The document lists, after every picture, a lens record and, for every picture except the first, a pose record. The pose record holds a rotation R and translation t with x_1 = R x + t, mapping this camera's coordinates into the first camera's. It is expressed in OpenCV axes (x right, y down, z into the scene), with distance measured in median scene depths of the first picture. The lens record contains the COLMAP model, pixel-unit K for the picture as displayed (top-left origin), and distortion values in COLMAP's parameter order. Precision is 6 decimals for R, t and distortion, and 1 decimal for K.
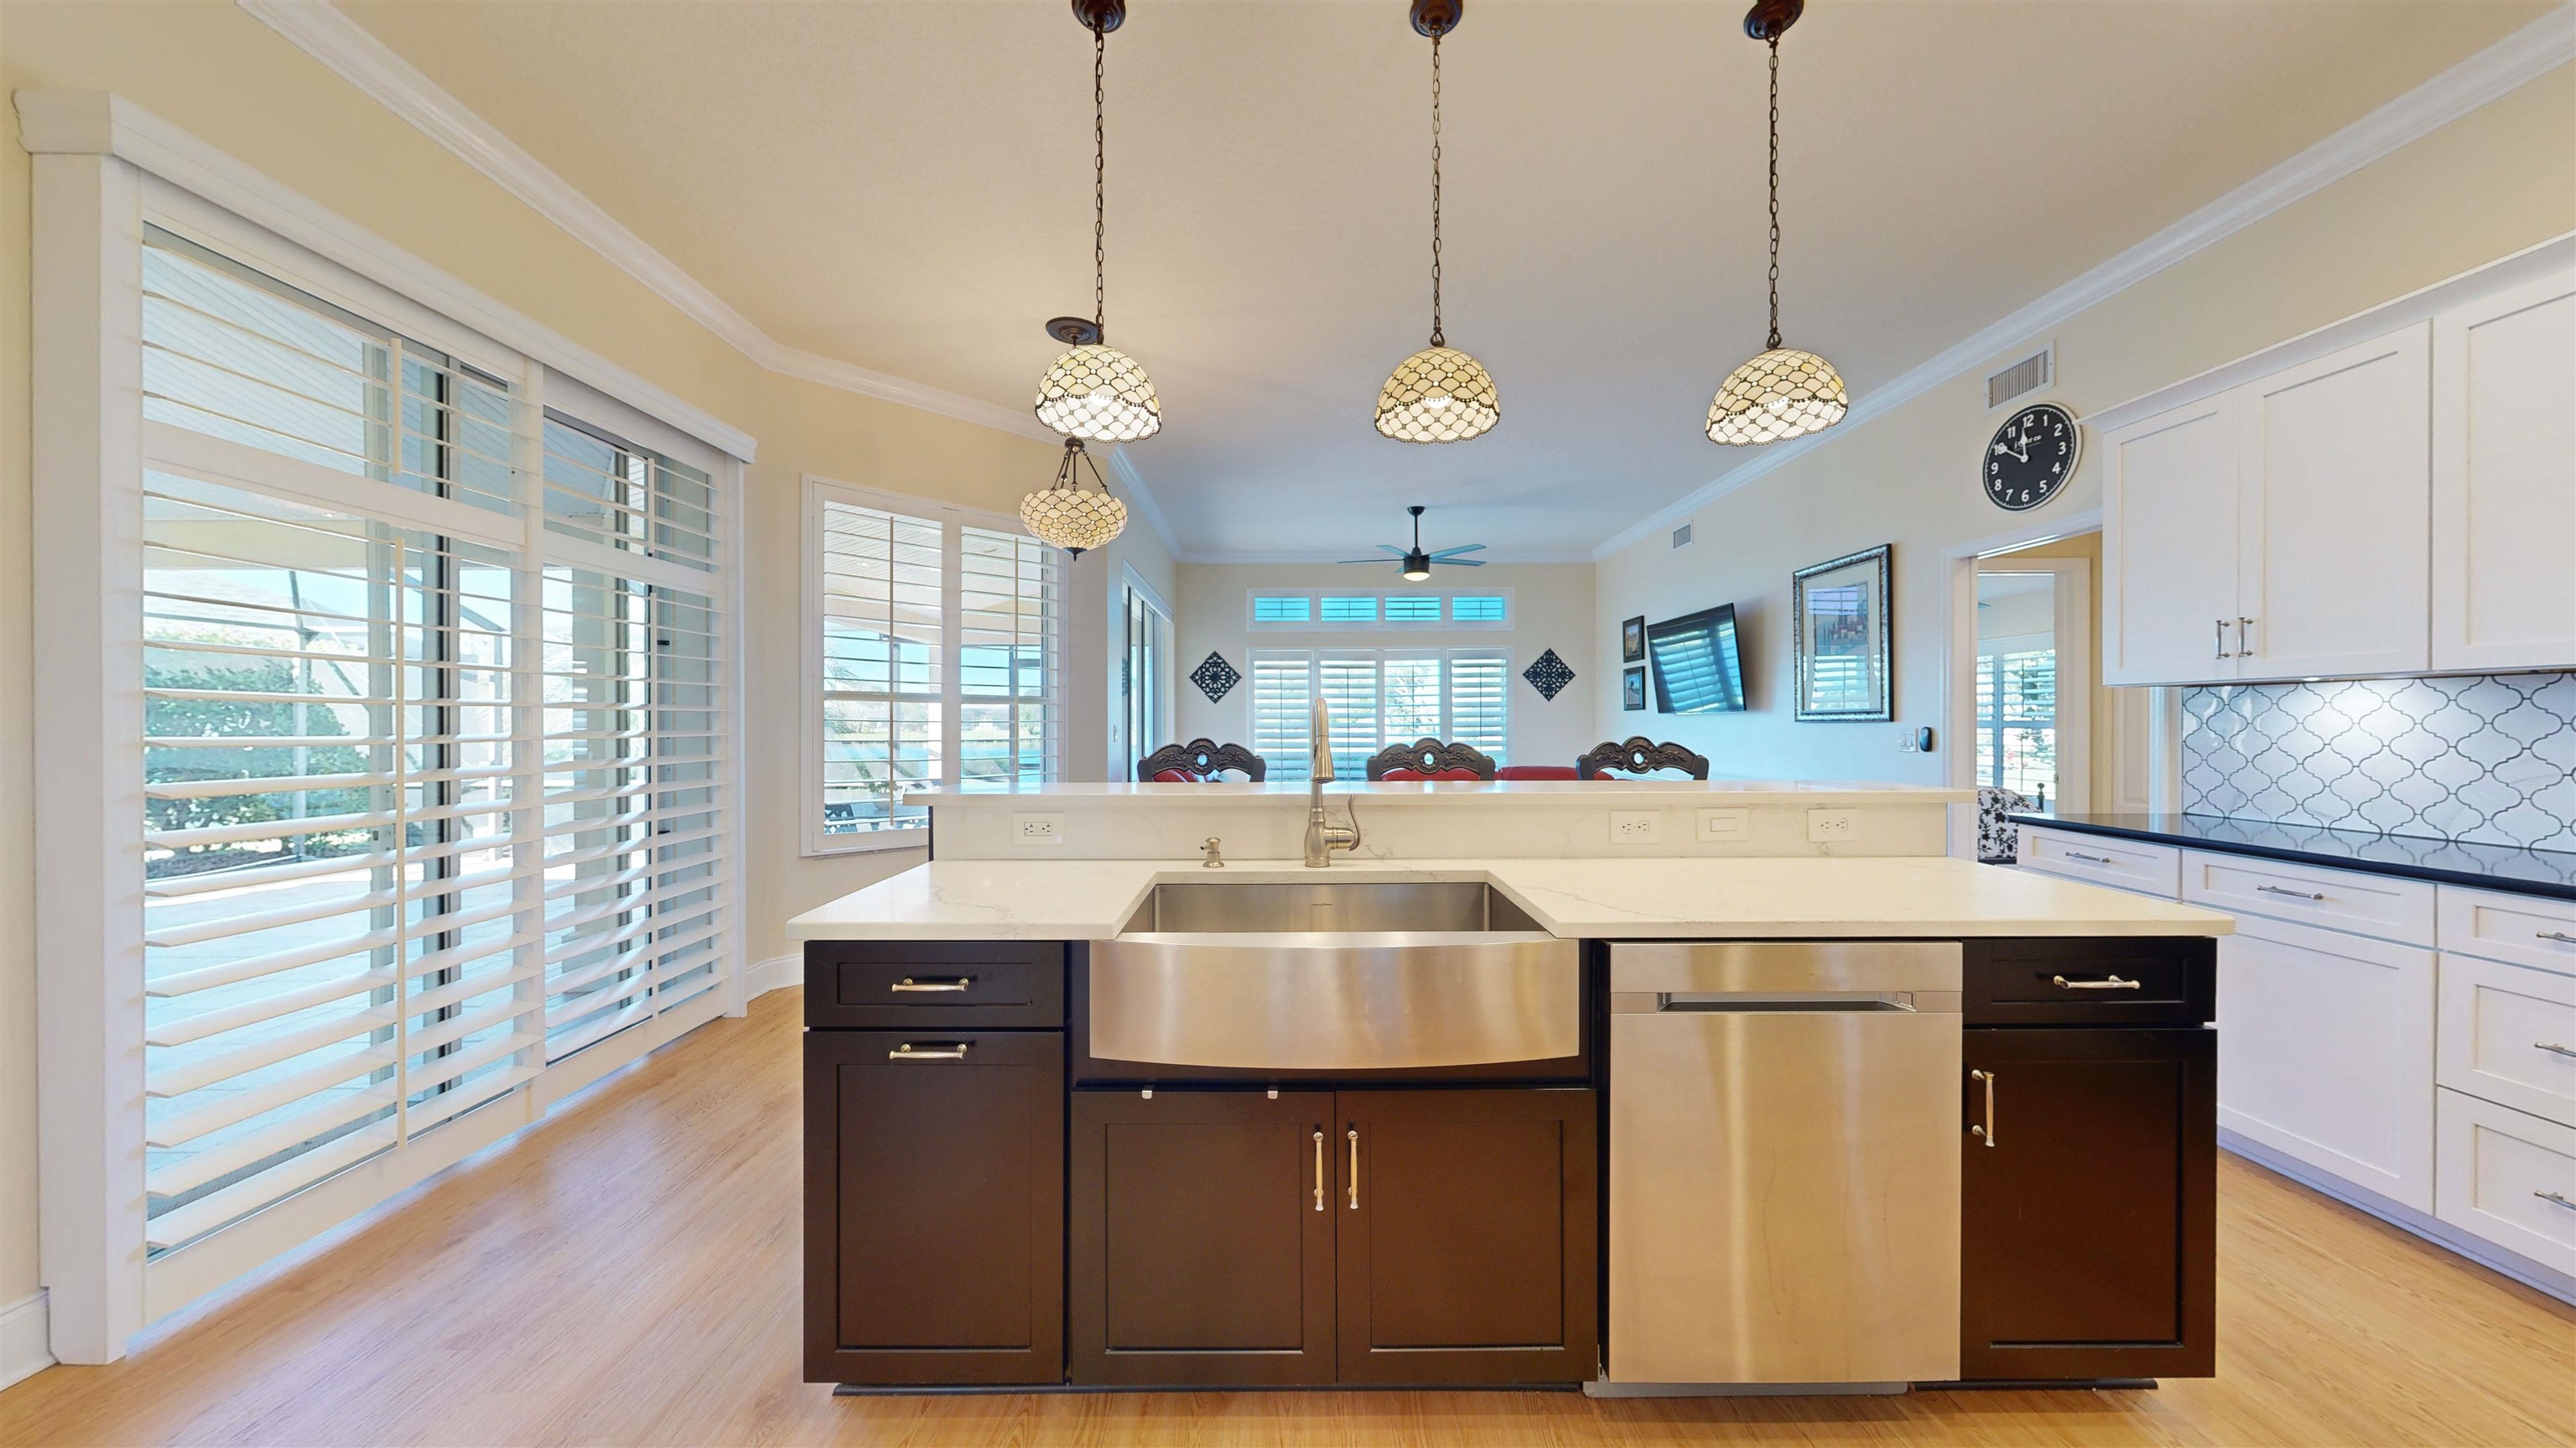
lens RADIAL K [[812.4, 0, 1282.2], [0, 812.4, 726.8], [0, 0, 1]] dist [0.000520, -0.000009]
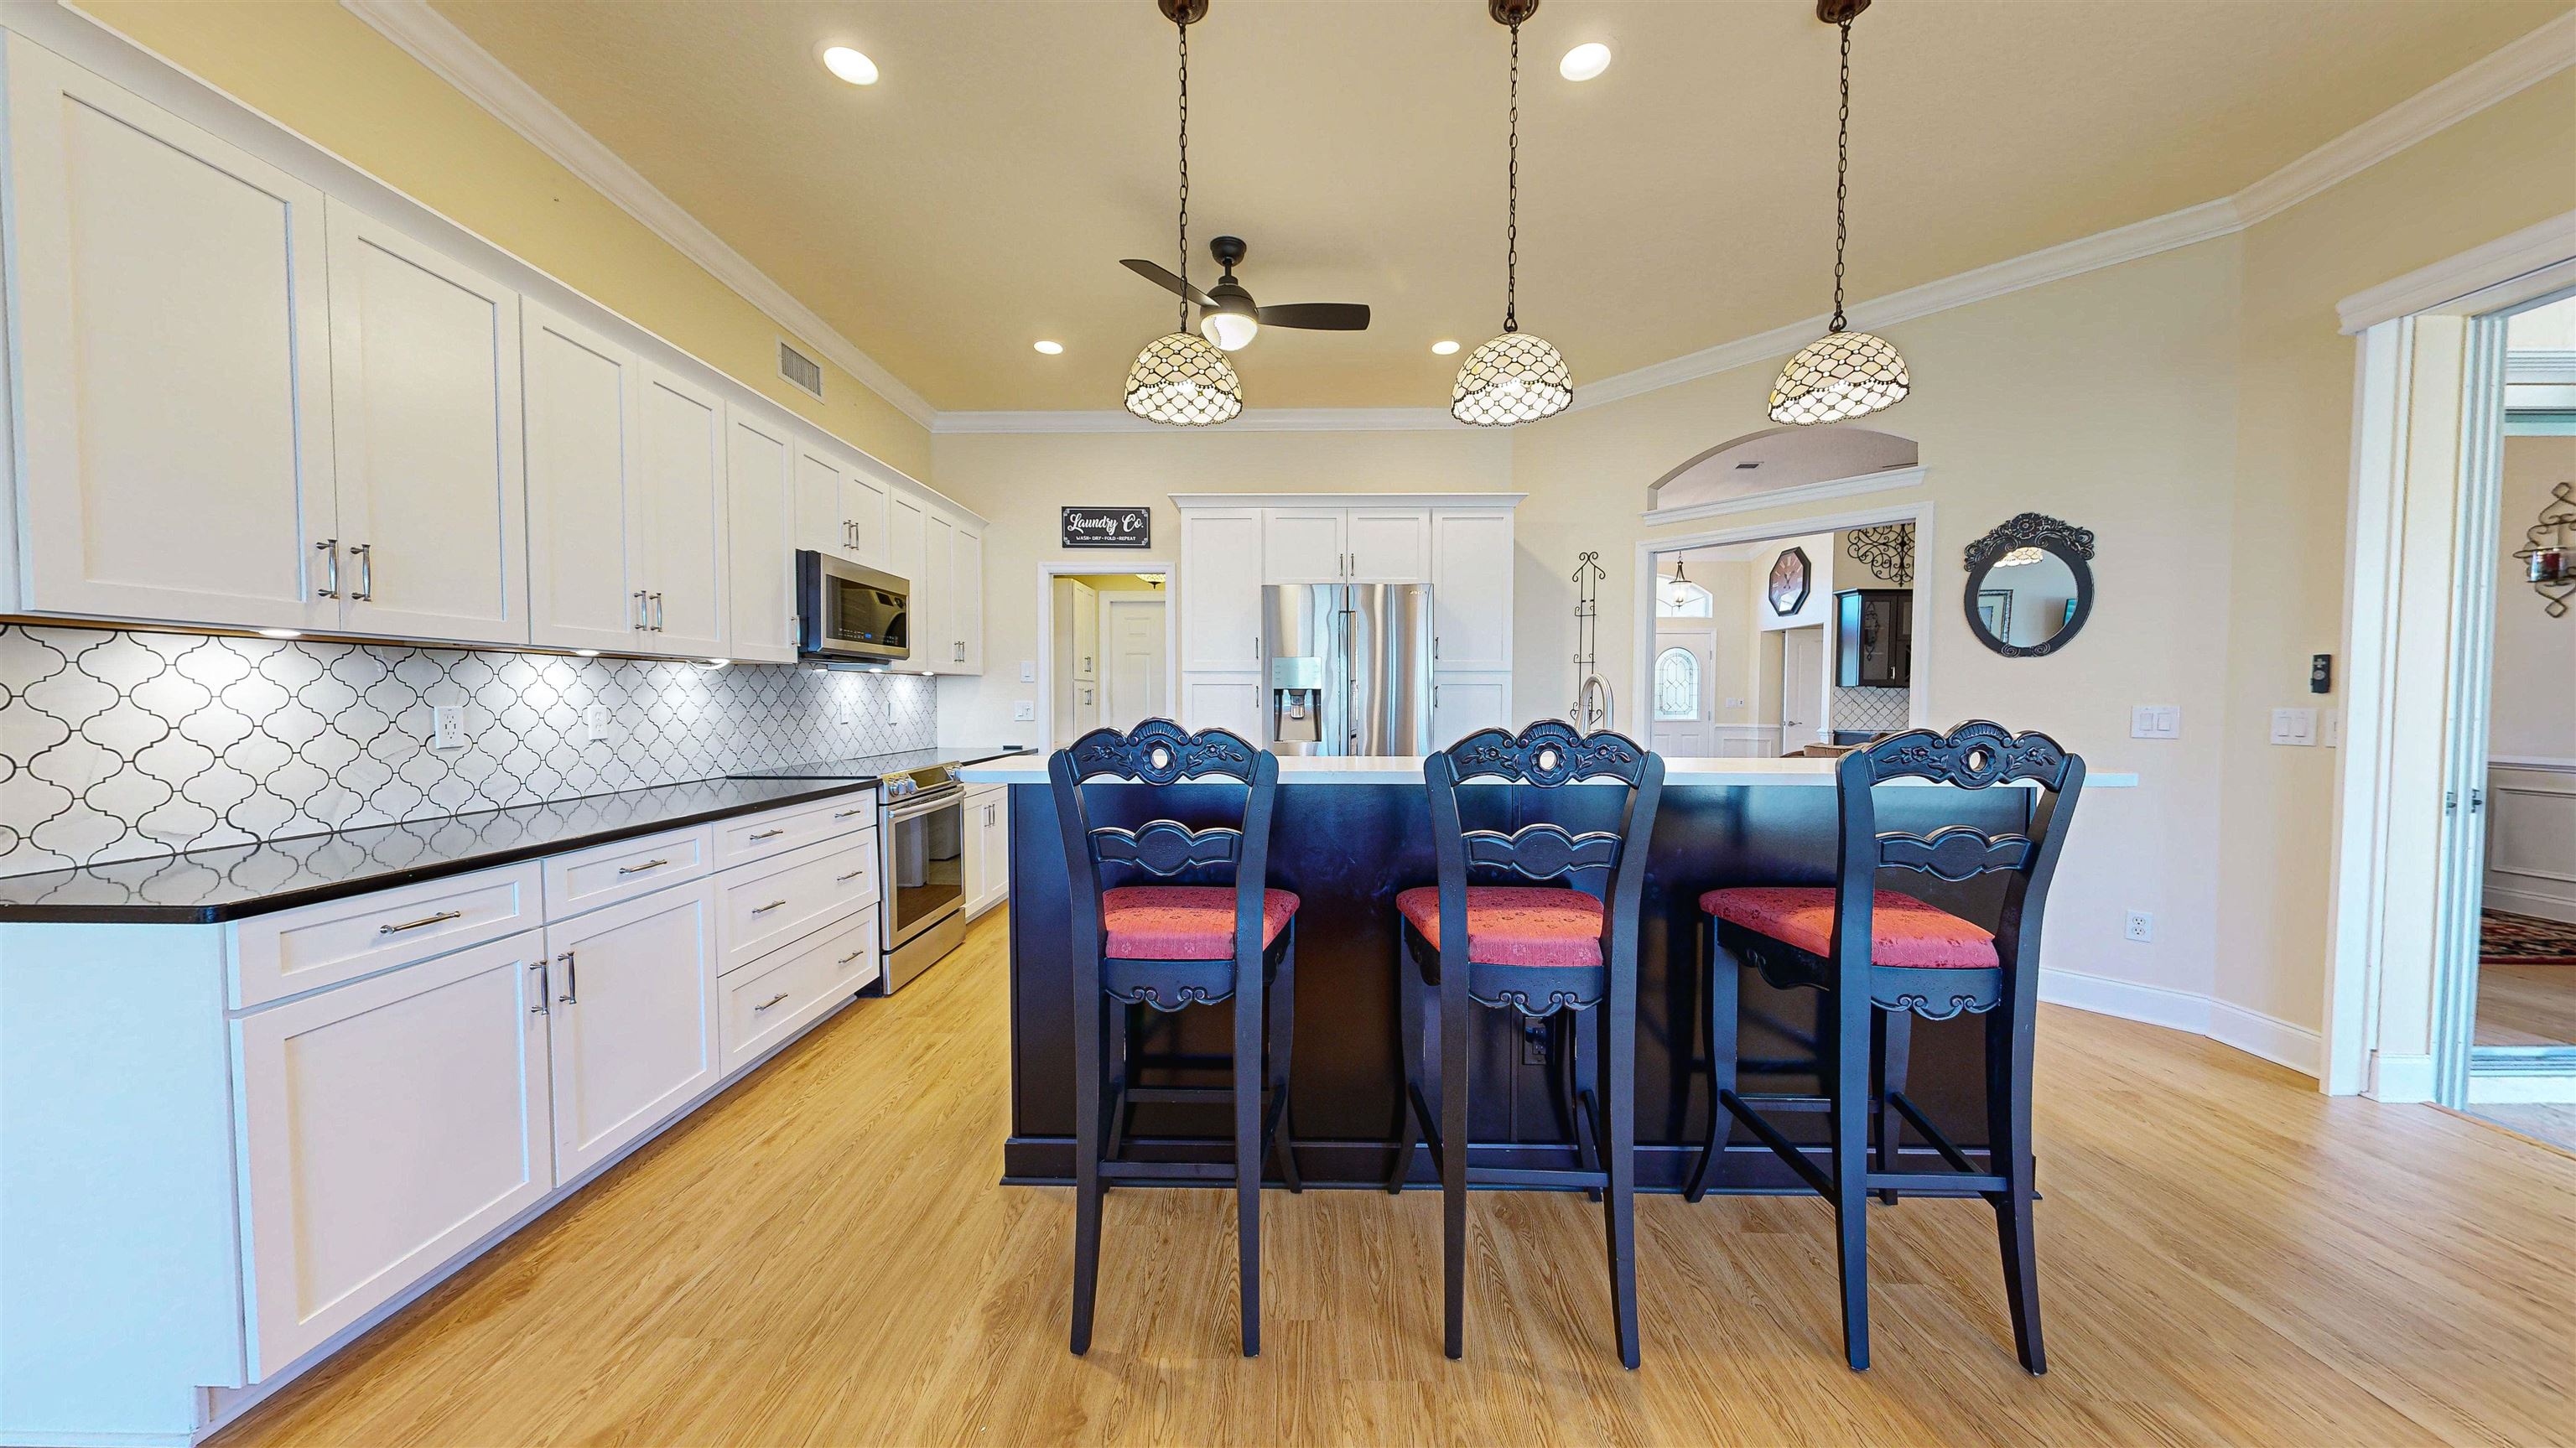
lens RADIAL K [[812.4, 0, 1286.9], [0, 812.4, 721.1], [0, 0, 1]] dist [0.000520, -0.000009]
pose [[-0.999994, 0.002202, -0.002485, 0.414515], [0.002116, 0.999412, 0.034230, -0.005098], [0.002559, 0.034225, -0.999411, 1.797195]]
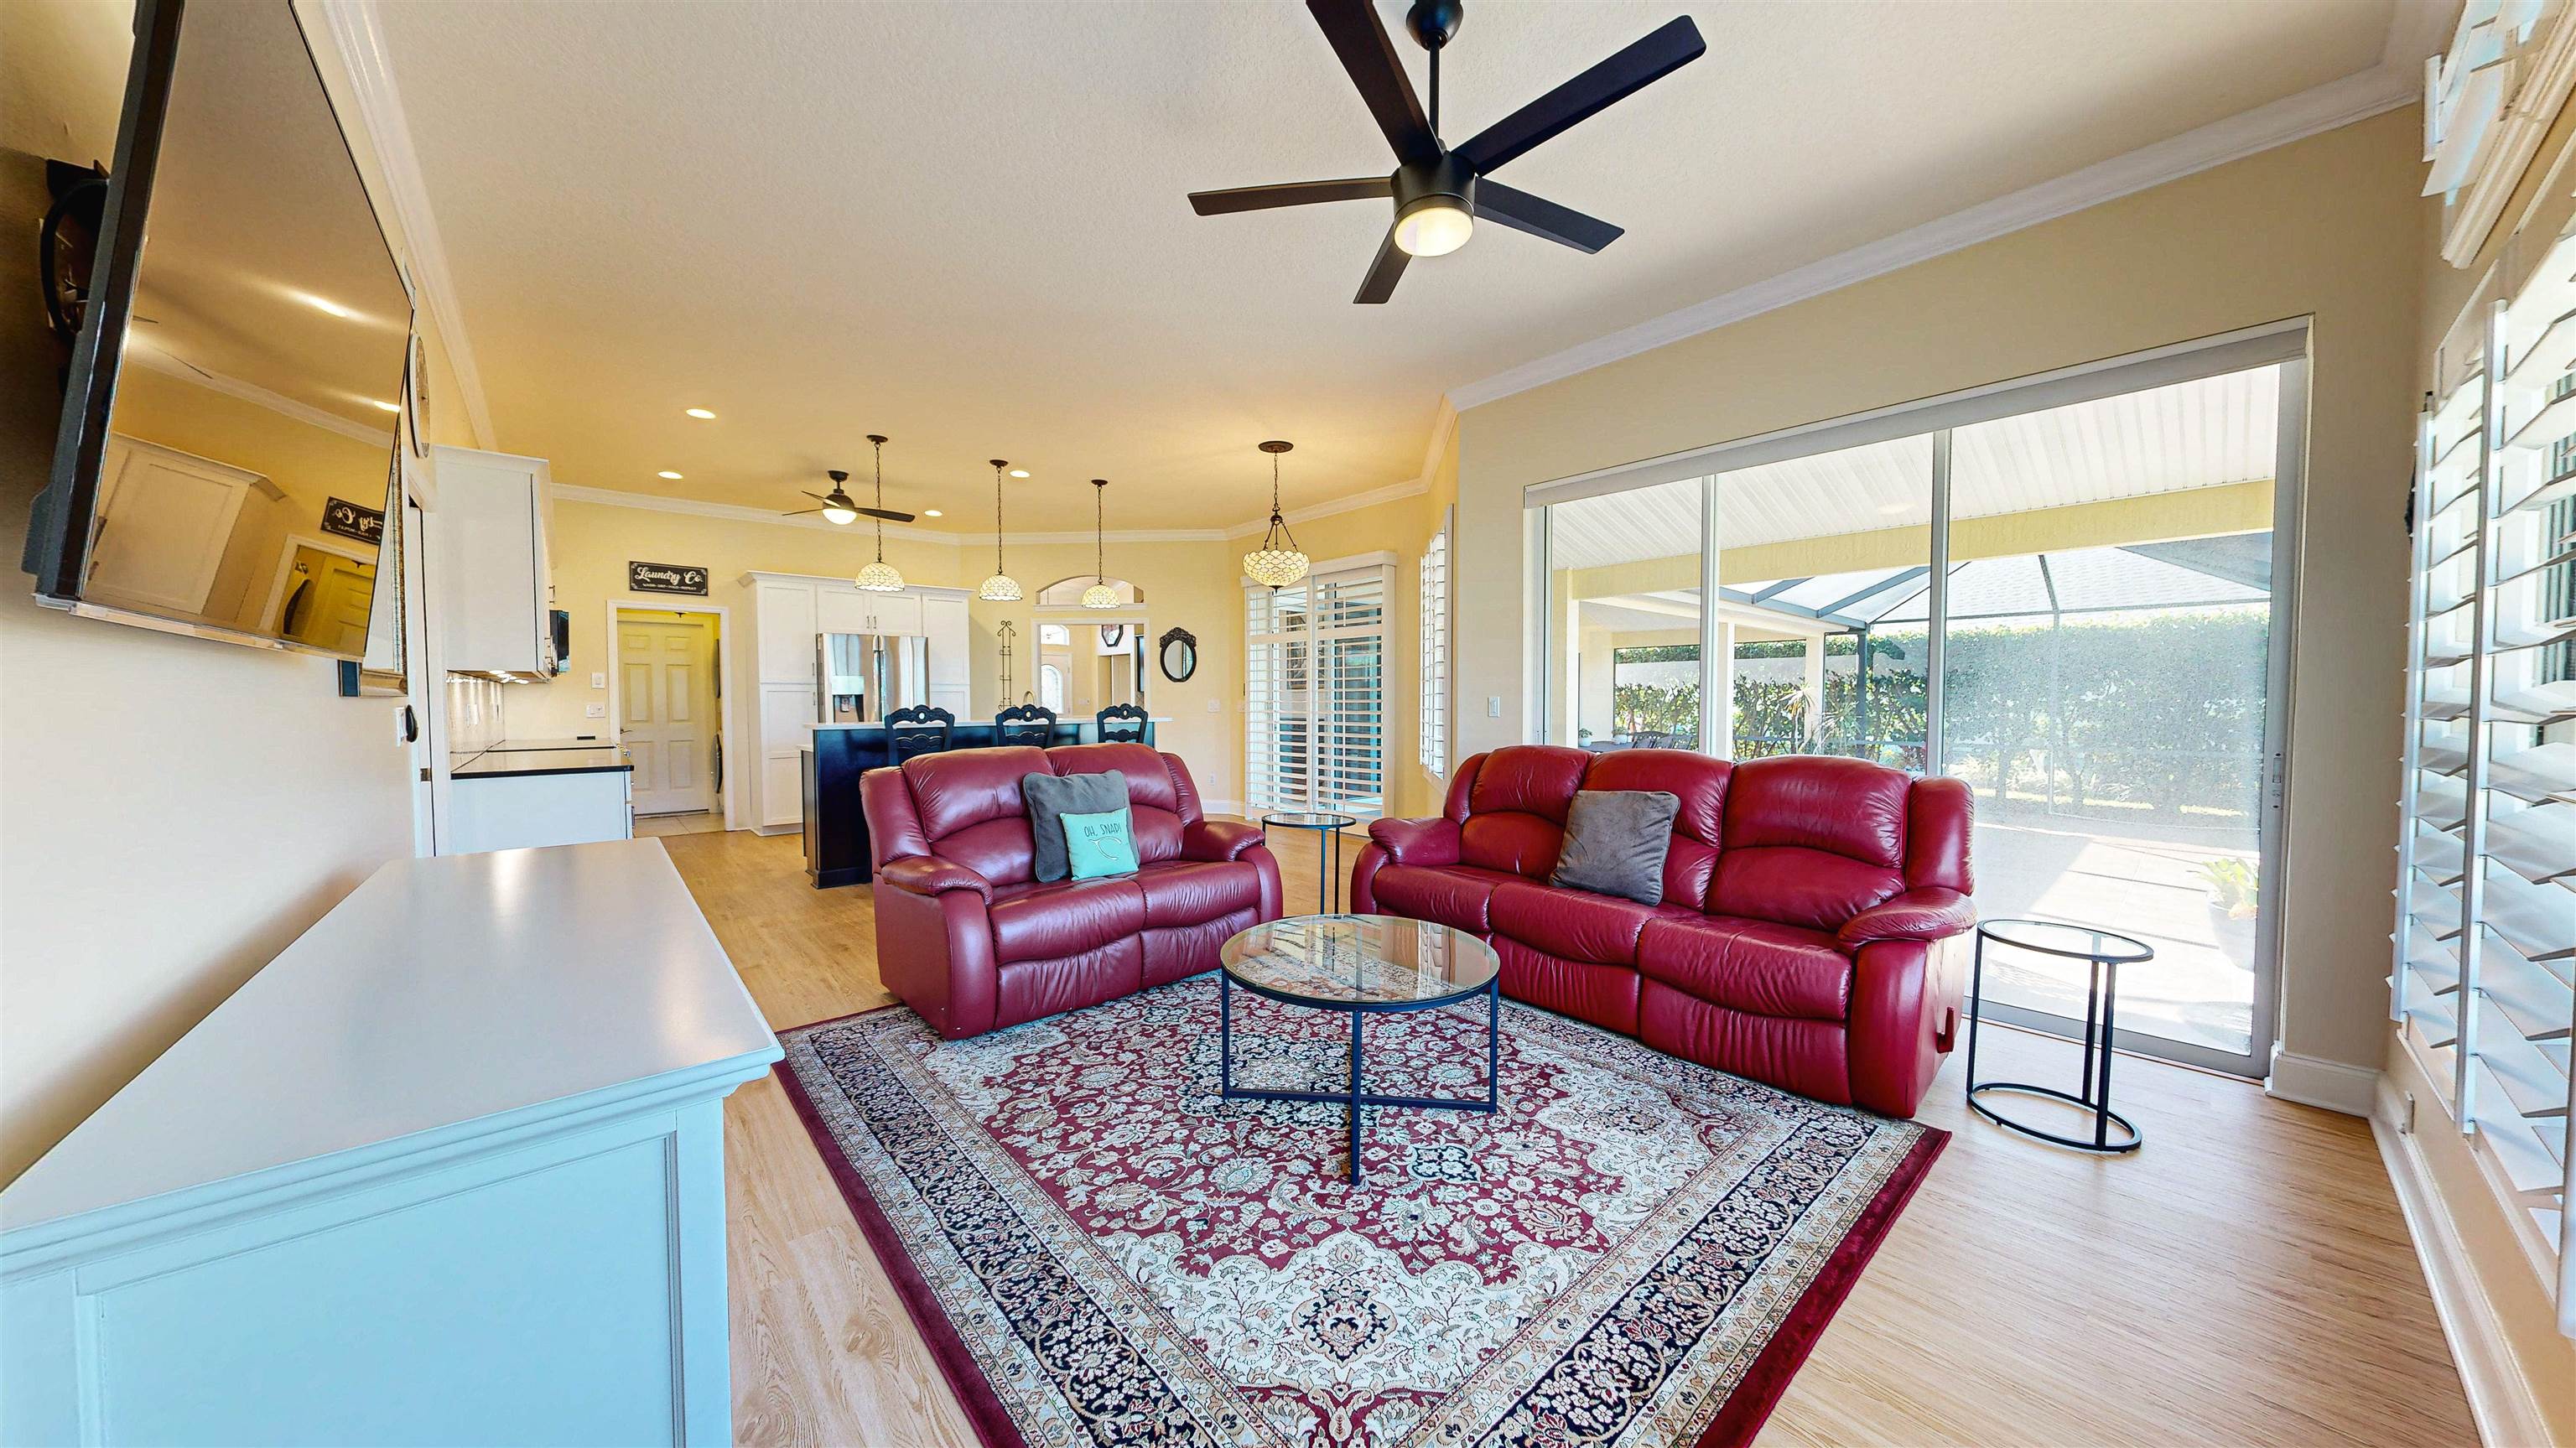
lens RADIAL K [[812.4, 0, 1275.6], [0, 812.4, 720.6], [0, 0, 1]] dist [0.000520, -0.000009]
pose [[-0.746864, 0.024621, -0.664521, 0.781846], [0.001317, 0.999367, 0.035548, -0.013769], [0.664976, 0.025674, -0.746423, 2.519100]]
